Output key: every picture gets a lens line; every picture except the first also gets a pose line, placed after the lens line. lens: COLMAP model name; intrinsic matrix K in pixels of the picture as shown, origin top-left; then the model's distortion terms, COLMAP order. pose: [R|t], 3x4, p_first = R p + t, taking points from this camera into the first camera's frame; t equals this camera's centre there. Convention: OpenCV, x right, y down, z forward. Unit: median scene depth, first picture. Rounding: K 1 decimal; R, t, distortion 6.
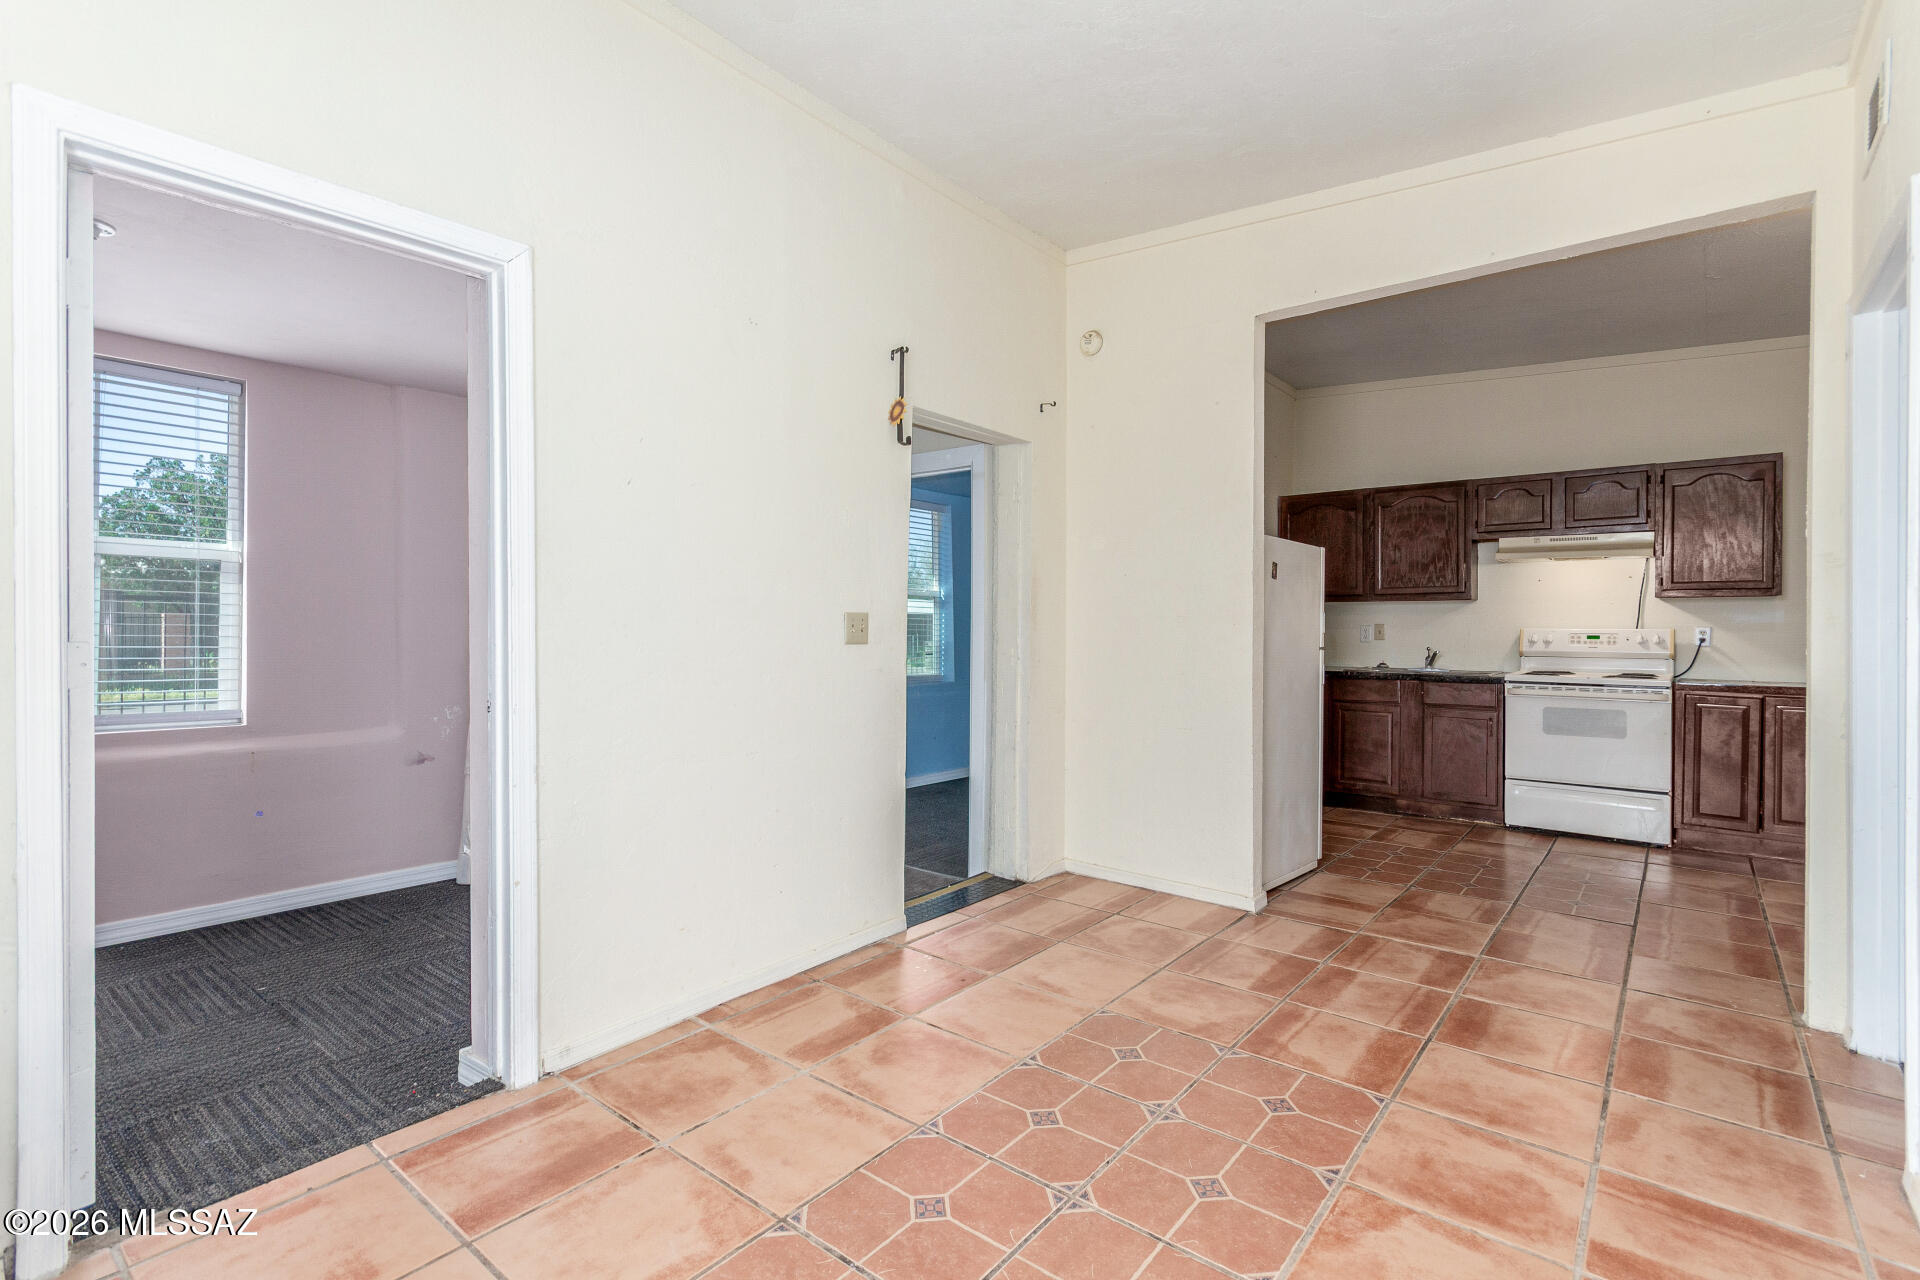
lens RADIAL K [[896.1, 0, 967.8], [0, 896.1, 626.8], [0, 0, 1]] dist [0.010613, 0.000207]
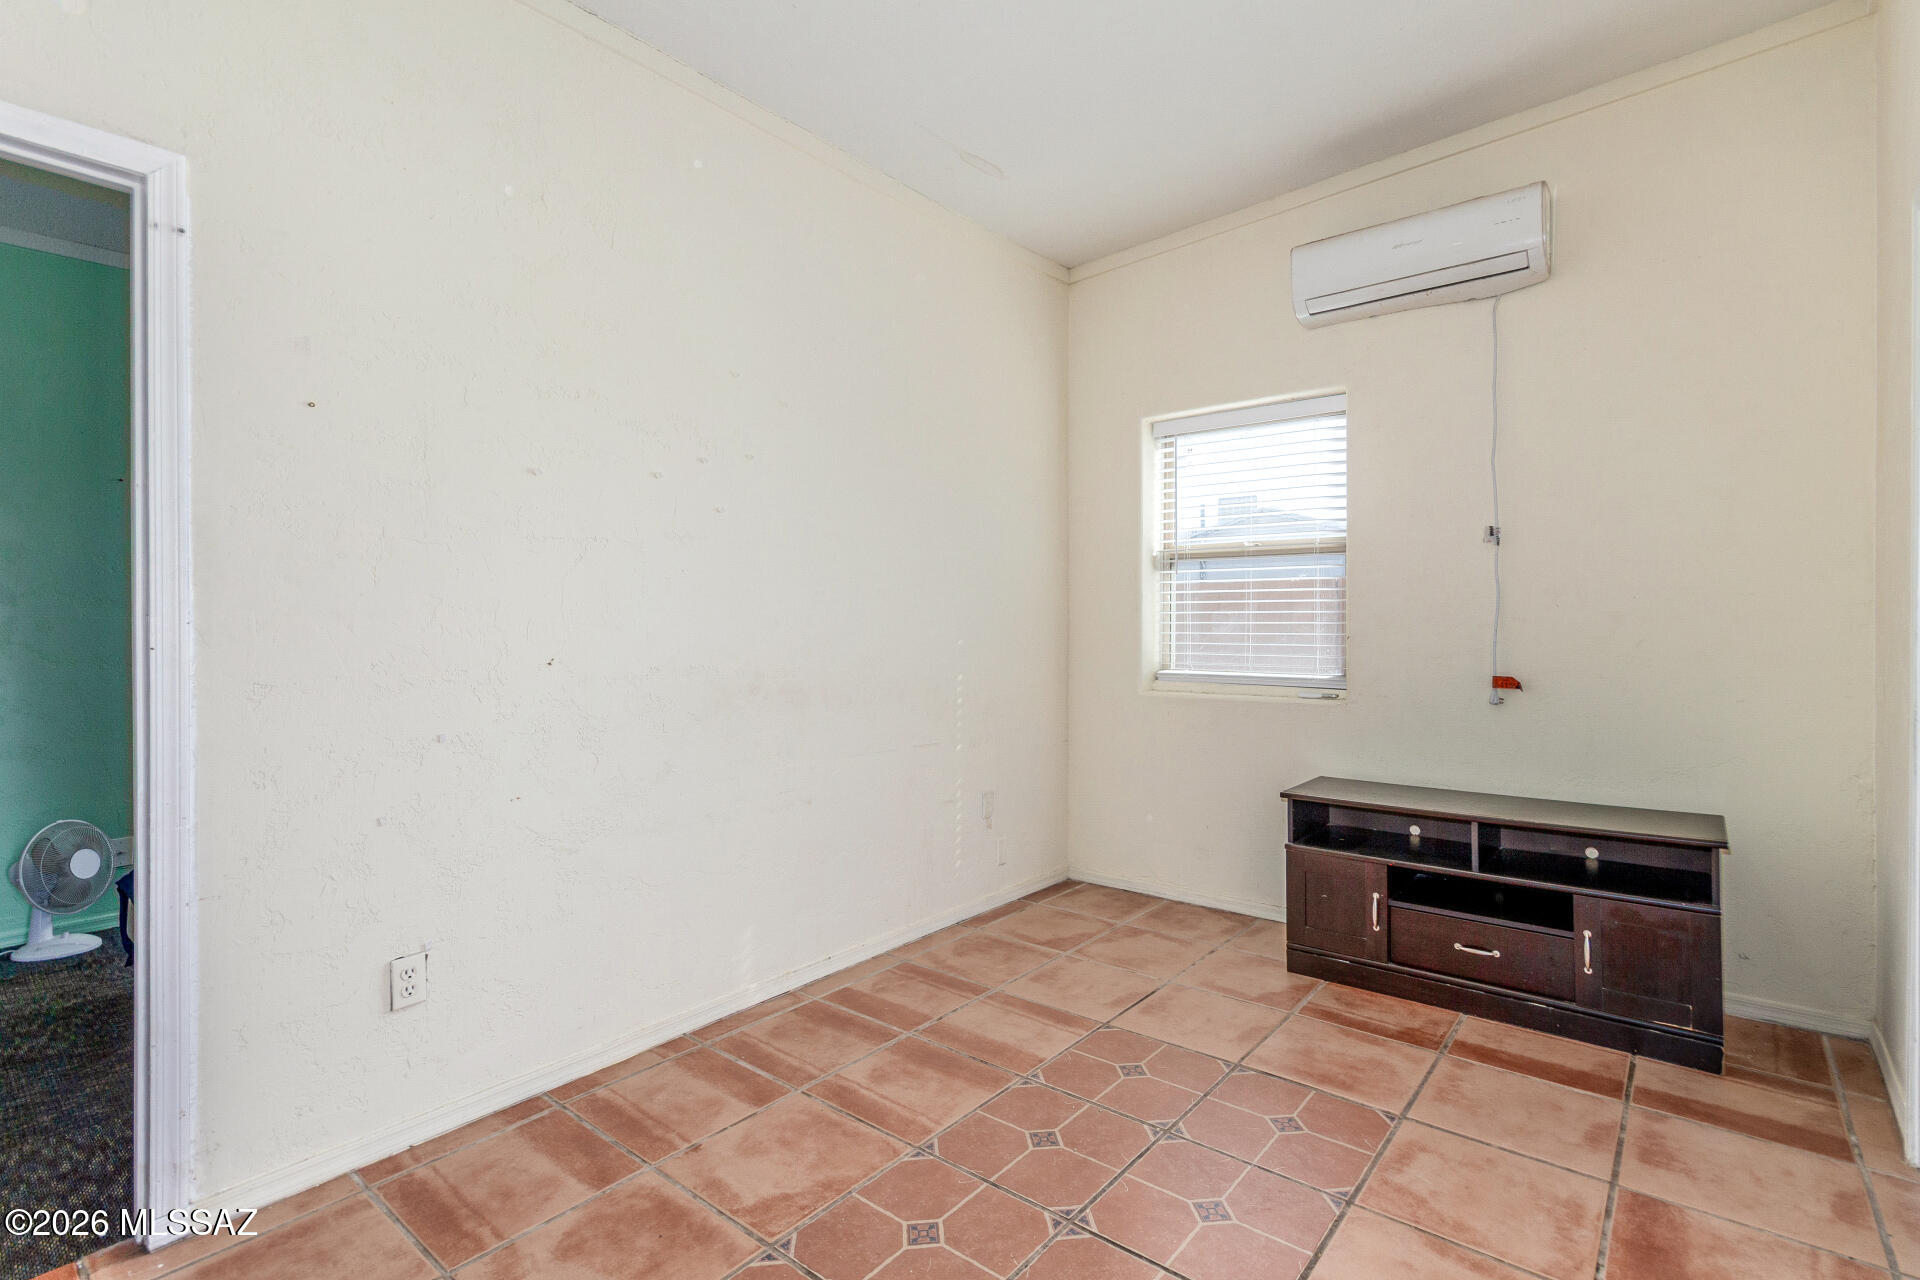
lens RADIAL K [[896.1, 0, 967.8], [0, 896.1, 626.8], [0, 0, 1]] dist [0.010613, 0.000207]
pose [[-0.999763, 0.000272, 0.021775, 0.149976], [0.000402, 0.999982, 0.005985, -0.008836], [-0.021773, 0.005992, -0.999745, 1.443540]]
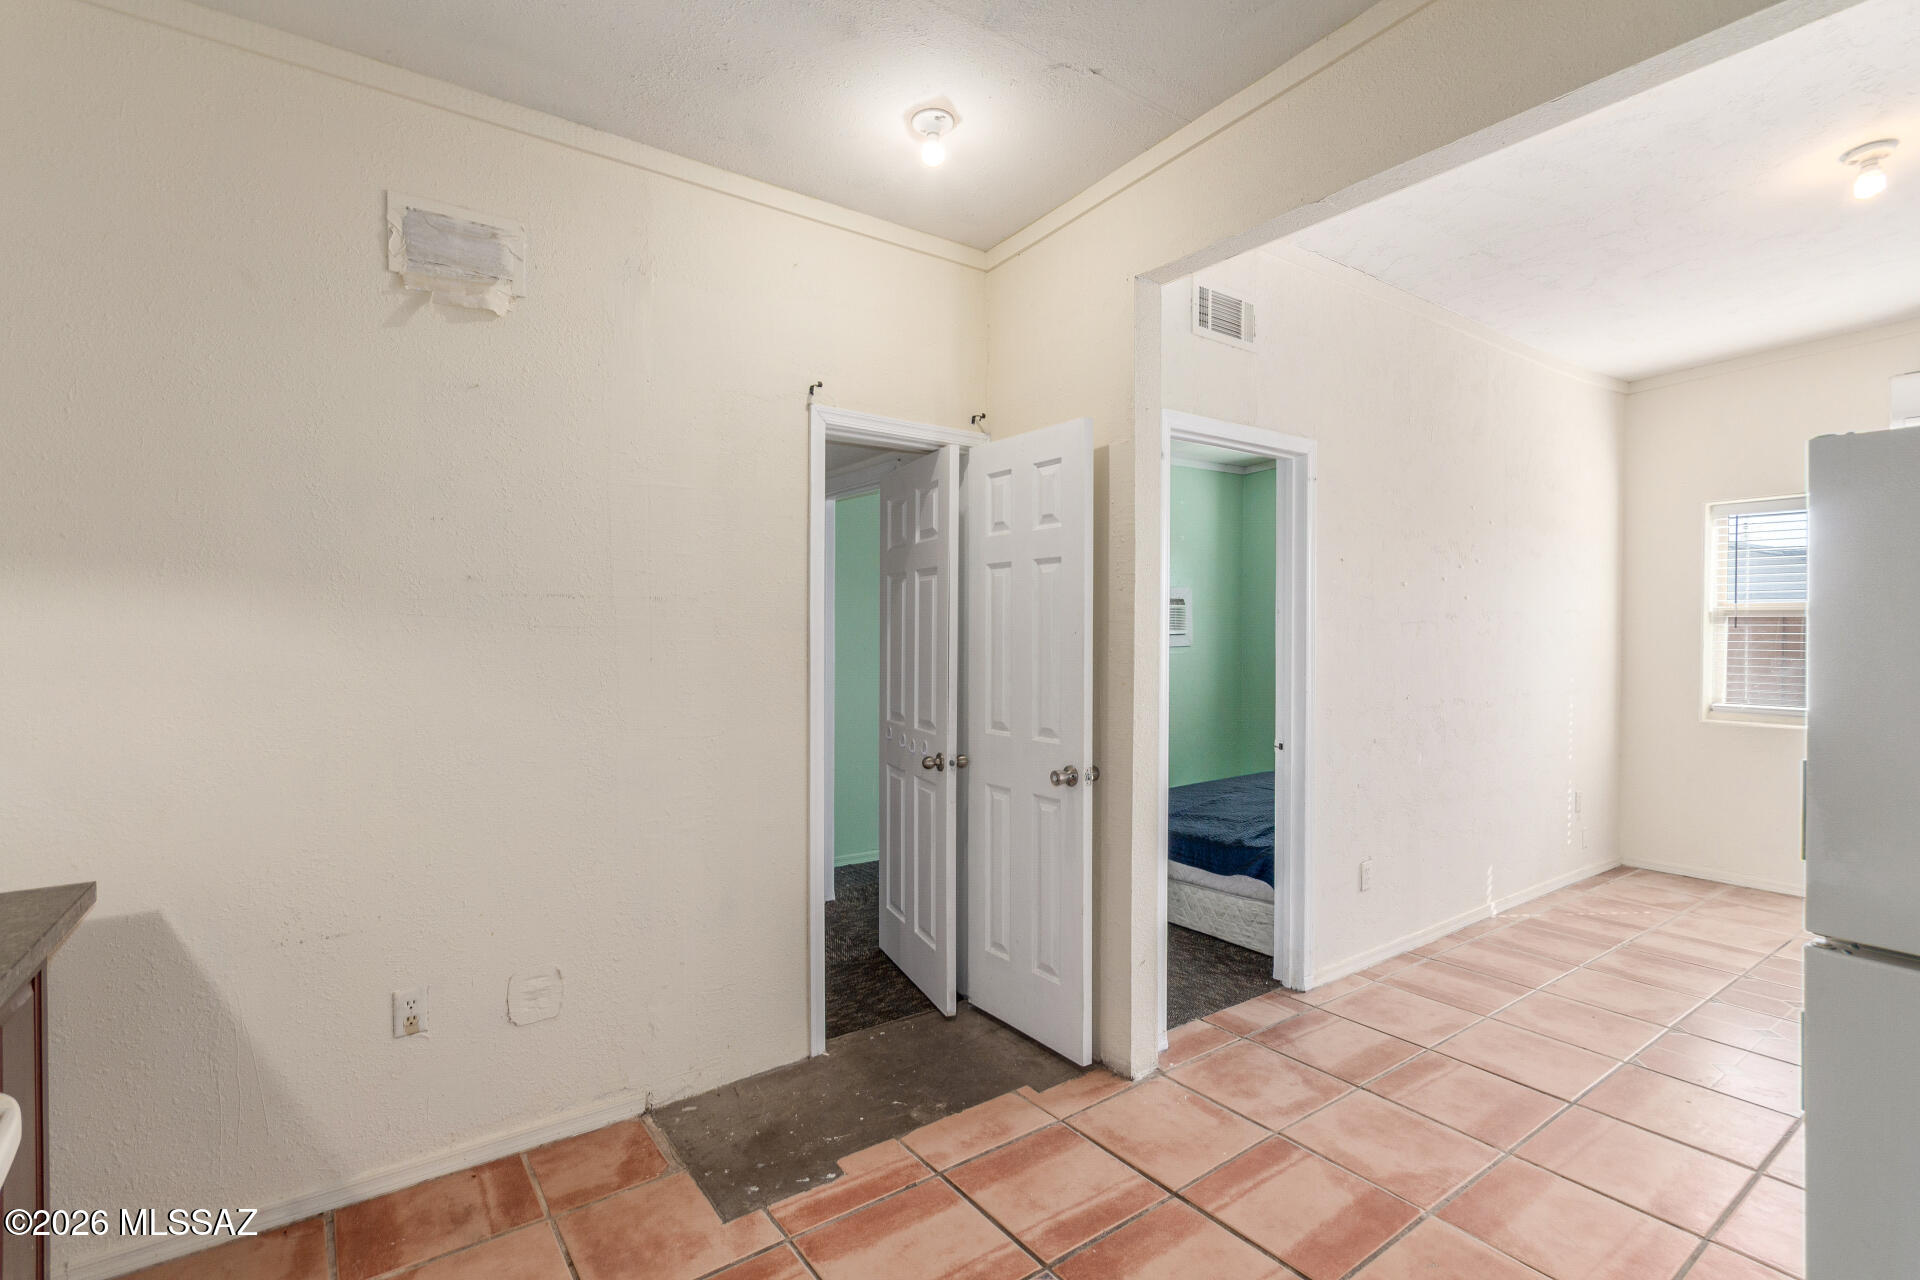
lens RADIAL K [[879.3, 0, 960.0], [0, 879.3, 640.0], [0, 0, 1]] dist [0.003664, 0.000207]
pose [[-0.960712, -0.013364, 0.277226, 0.933248], [-0.008343, 0.999779, 0.019285, -0.089285], [-0.277422, 0.016215, -0.960611, 2.208209]]
